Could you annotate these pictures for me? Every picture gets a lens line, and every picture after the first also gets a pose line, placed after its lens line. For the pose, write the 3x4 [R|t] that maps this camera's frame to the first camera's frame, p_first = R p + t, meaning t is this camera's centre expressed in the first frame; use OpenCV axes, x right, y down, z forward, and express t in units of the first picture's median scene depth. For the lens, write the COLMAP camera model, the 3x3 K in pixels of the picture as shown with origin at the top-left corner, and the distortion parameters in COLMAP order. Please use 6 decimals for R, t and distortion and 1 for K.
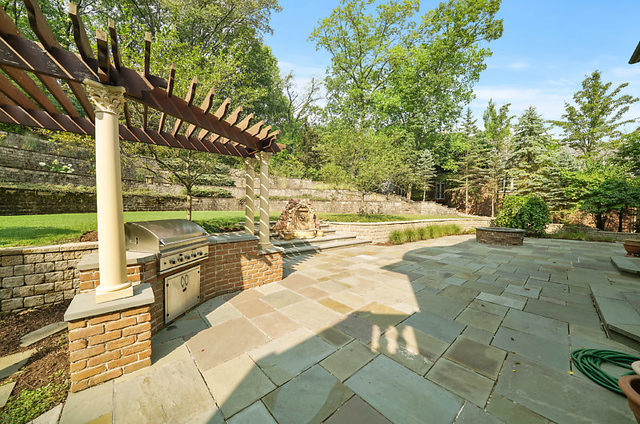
lens RADIAL K [[218.6, 0, 316.3], [0, 218.6, 209.8], [0, 0, 1]] dist [-0.015848, 0.000094]
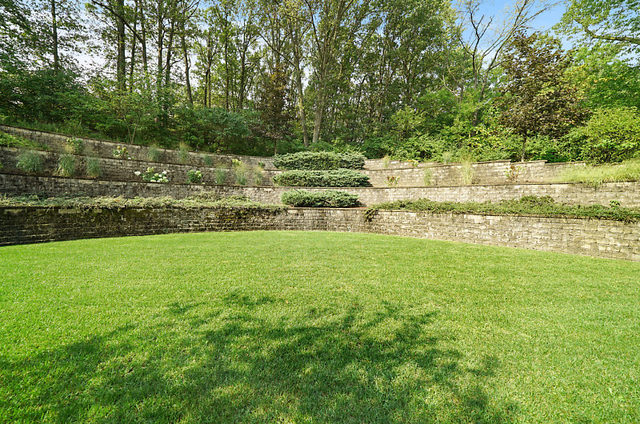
lens RADIAL K [[218.6, 0, 313.0], [0, 218.6, 208.3], [0, 0, 1]] dist [-0.015848, 0.000094]
pose [[0.733194, 0.011037, -0.679930, -0.129215], [-0.015936, 0.999873, -0.000953, -0.074432], [0.679833, 0.011534, 0.733276, 0.775606]]
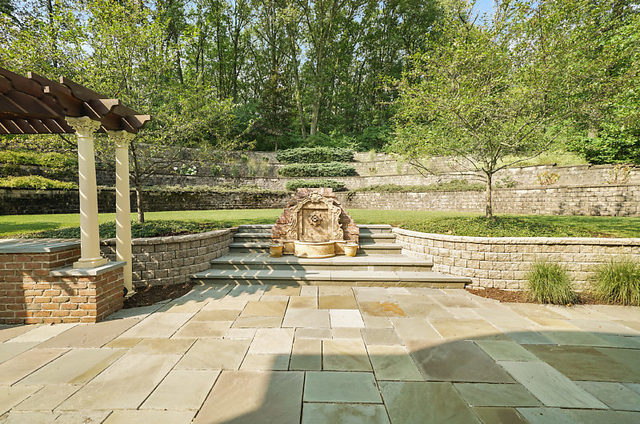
lens RADIAL K [[290.1, 0, 320.5], [0, 290.1, 206.0], [0, 0, 1]] dist [0.014395, 0.000093]
pose [[0.745320, -0.007261, -0.666668, 0.333621], [0.004003, 0.999971, -0.006415, 0.002098], [0.666695, 0.002112, 0.745328, 0.317327]]
